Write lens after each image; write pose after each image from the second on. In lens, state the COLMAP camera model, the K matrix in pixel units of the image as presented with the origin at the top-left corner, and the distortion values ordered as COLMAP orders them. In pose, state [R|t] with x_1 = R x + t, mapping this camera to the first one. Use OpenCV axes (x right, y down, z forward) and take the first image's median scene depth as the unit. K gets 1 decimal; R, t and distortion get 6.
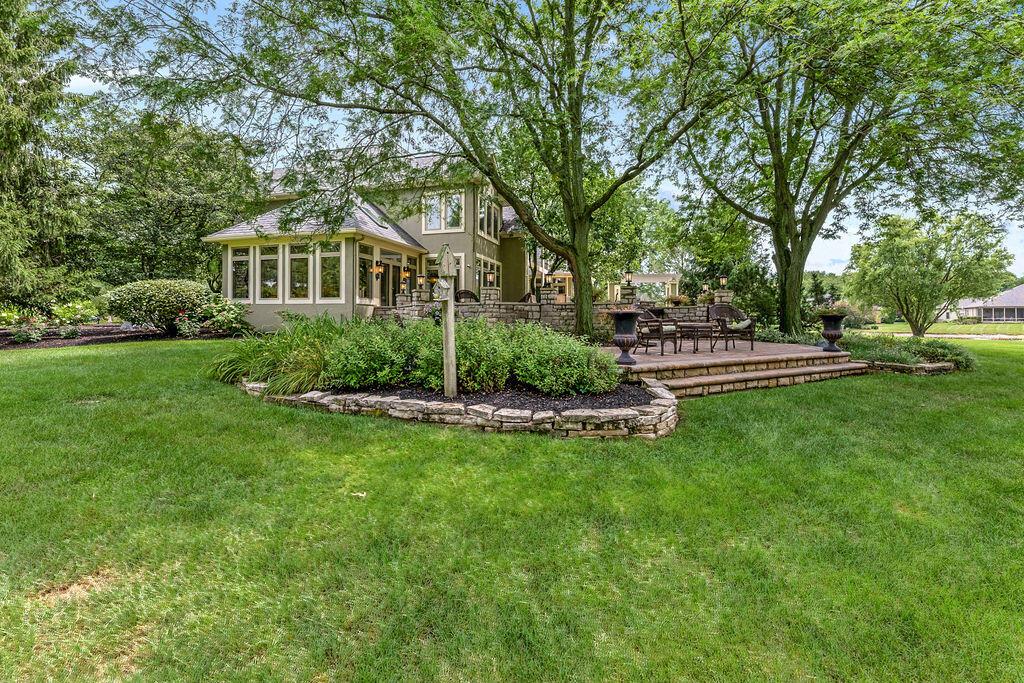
lens RADIAL K [[420.0, 0, 507.3], [0, 420.0, 347.1], [0, 0, 1]] dist [-0.000727, -0.000267]
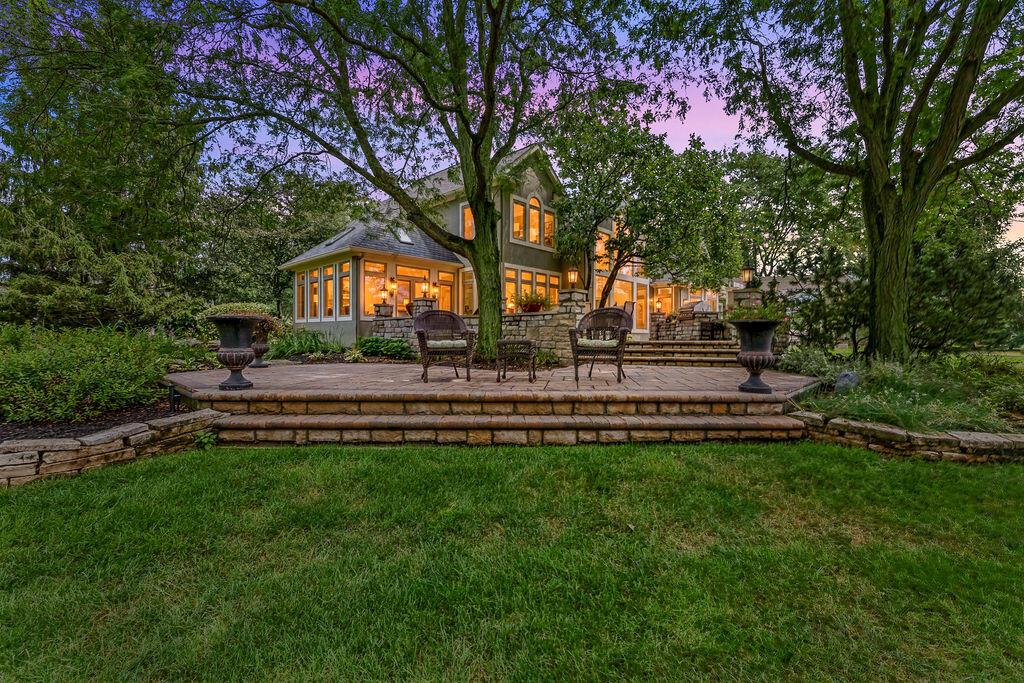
lens RADIAL K [[424.5, 0, 515.0], [0, 424.5, 365.3], [0, 0, 1]] dist [-0.001787, -0.000269]
pose [[0.900159, 0.042168, -0.433515, 0.852096], [-0.035994, 0.999100, 0.022443, -0.027750], [0.434071, -0.004599, 0.900867, 0.447200]]
